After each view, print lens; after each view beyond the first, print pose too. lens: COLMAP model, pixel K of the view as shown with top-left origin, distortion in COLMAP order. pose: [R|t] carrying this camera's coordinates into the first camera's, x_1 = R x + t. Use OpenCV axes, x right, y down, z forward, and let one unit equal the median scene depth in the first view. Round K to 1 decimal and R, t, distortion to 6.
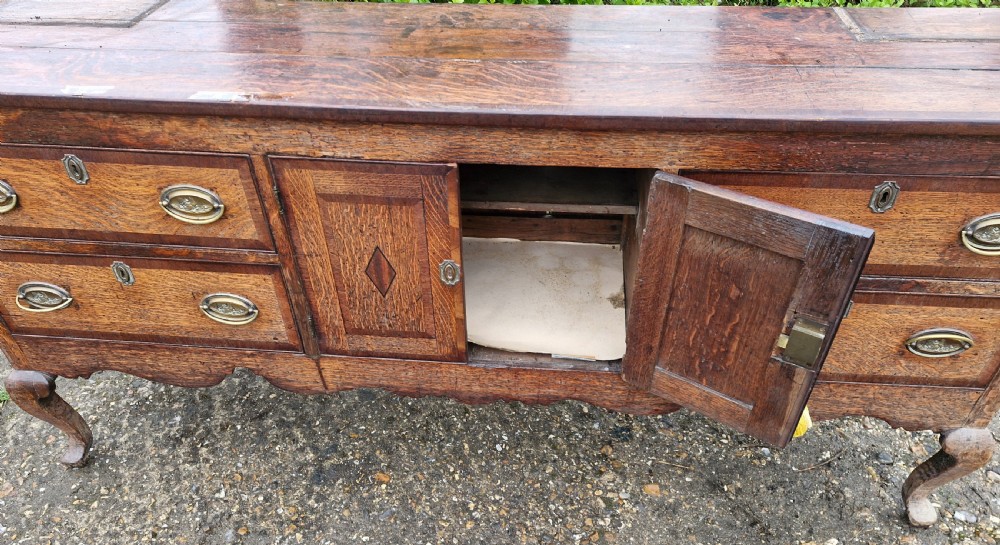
lens RADIAL K [[689.6, 0, 497.3], [0, 689.6, 364.7], [0, 0, 1]] dist [0.063295, -0.068633]
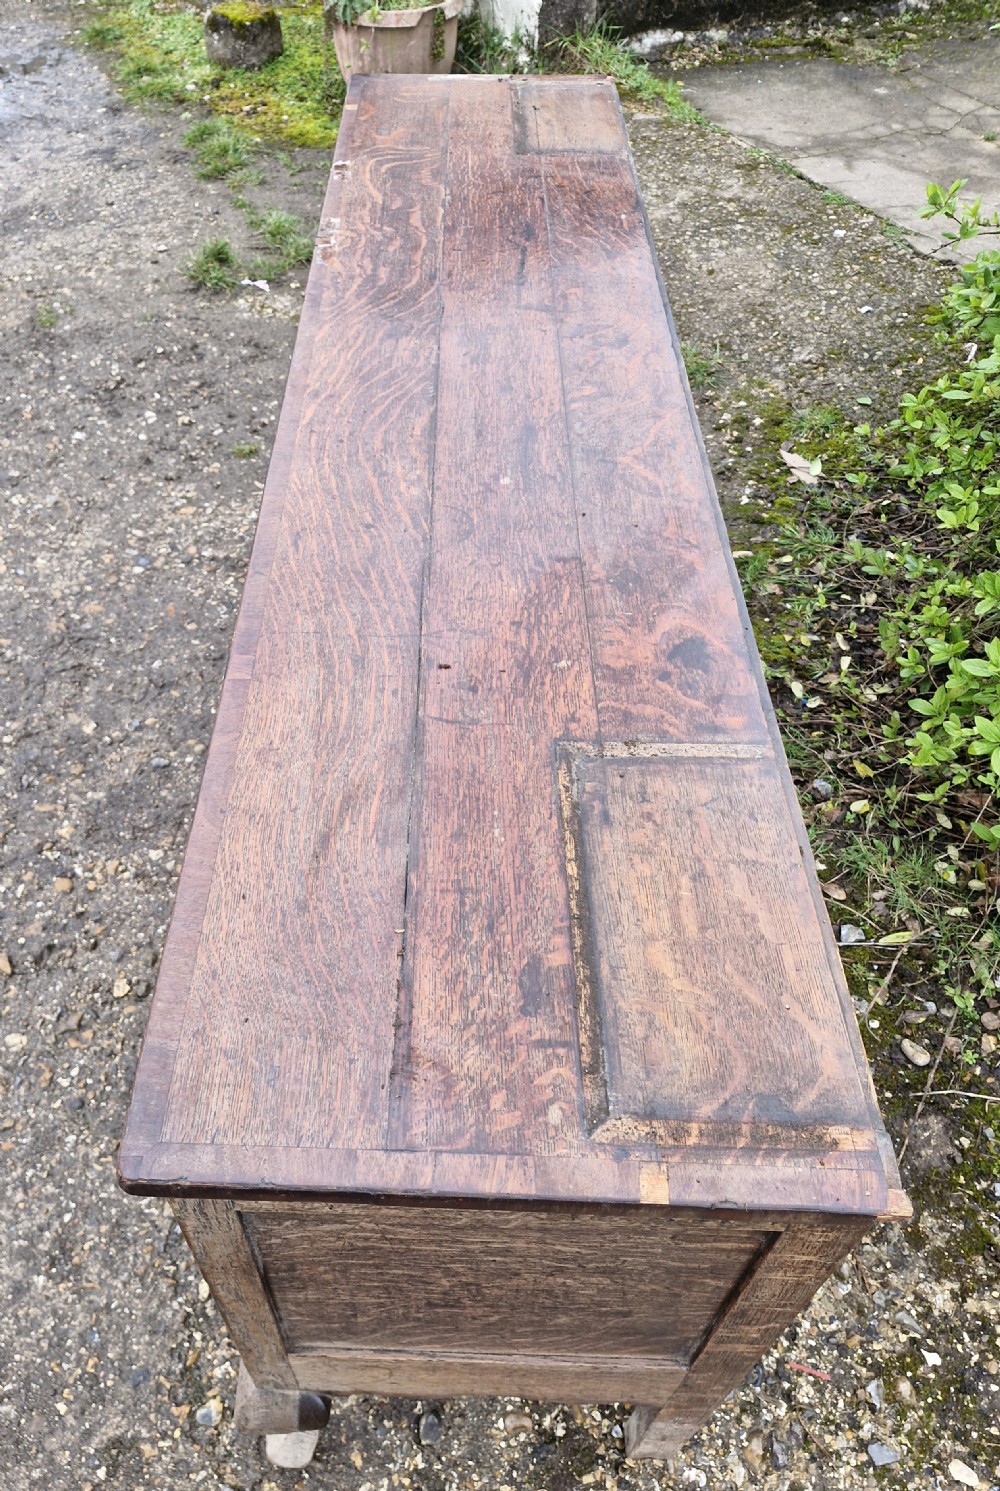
lens RADIAL K [[1105.6, 0, 438.2], [0, 1105.6, 702.6], [0, 0, 1]] dist [0.052716, -0.057050]
pose [[0.075321, 0.736162, -0.672601, 0.937727], [-0.682517, 0.529816, 0.503453, -0.747932], [0.726978, 0.421141, 0.542350, 0.433045]]
